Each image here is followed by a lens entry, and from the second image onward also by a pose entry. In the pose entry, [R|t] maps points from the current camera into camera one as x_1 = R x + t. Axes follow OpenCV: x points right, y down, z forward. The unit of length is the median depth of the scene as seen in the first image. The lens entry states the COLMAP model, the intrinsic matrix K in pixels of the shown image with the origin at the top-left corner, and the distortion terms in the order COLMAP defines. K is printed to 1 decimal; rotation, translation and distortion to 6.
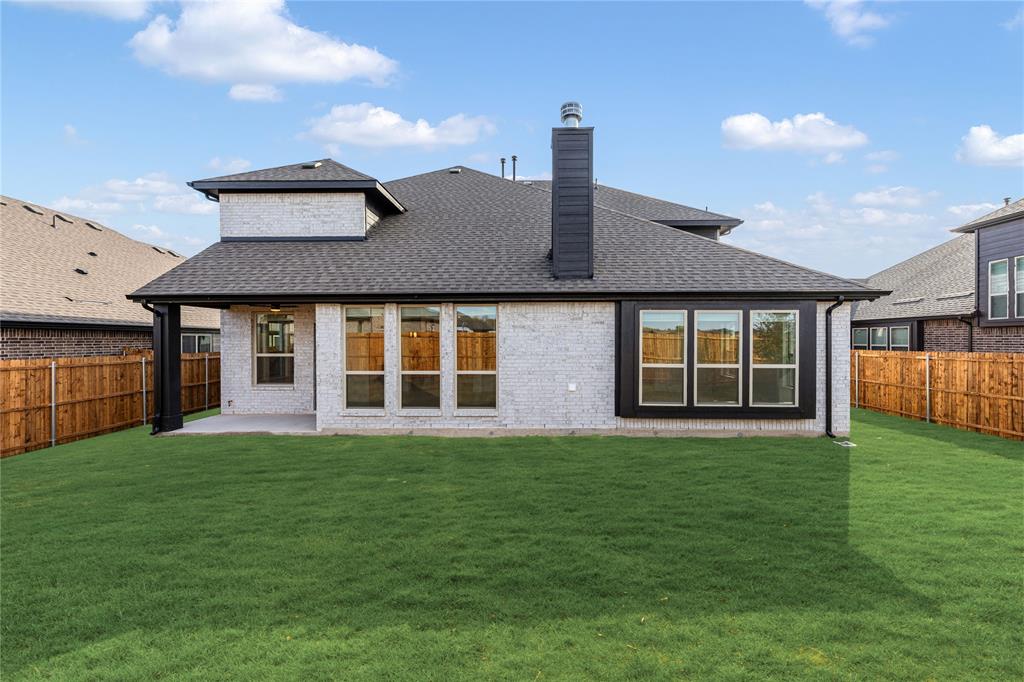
lens RADIAL K [[440.3, 0, 512.0], [0, 440.3, 341.0], [0, 0, 1]] dist [0.001760, 0.000183]
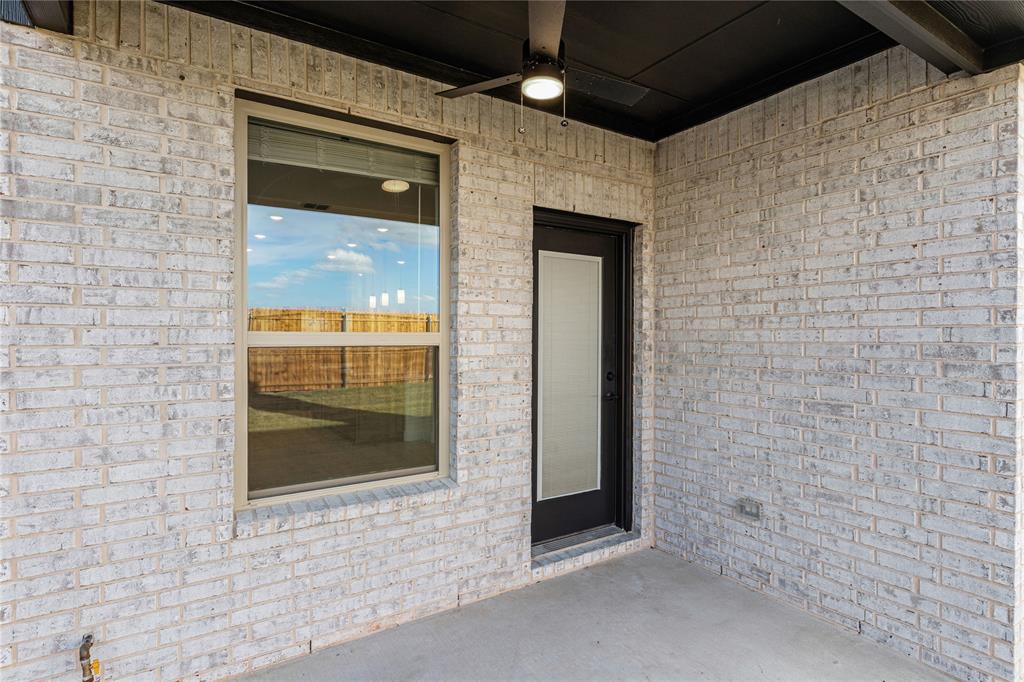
lens RADIAL K [[575.2, 0, 512.0], [0, 575.2, 341.0], [0, 0, 1]] dist [-0.000144, -0.000060]
pose [[0.806209, -0.004937, 0.591610, -0.784947], [-0.001583, 0.999944, 0.010502, 0.037469], [-0.591629, -0.009404, 0.806156, 0.927150]]
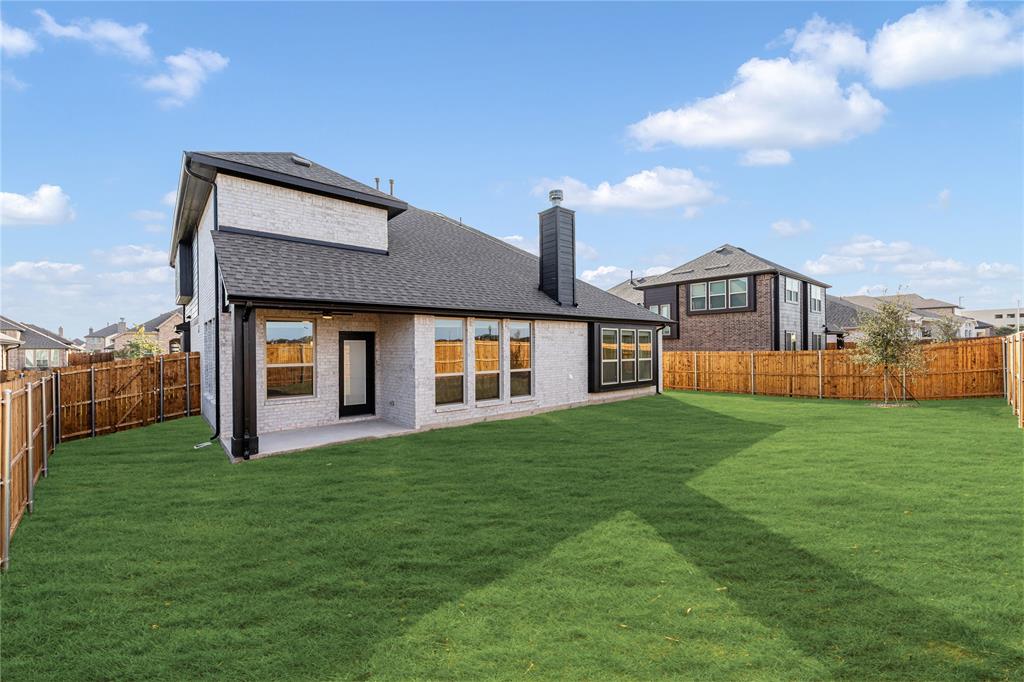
lens RADIAL K [[440.3, 0, 512.0], [0, 440.3, 341.0], [0, 0, 1]] dist [0.001760, 0.000183]
pose [[0.718440, 0.003392, 0.695580, -1.046335], [0.011010, 0.999807, -0.016247, 0.002745], [-0.695501, 0.019331, 0.718265, 0.028828]]
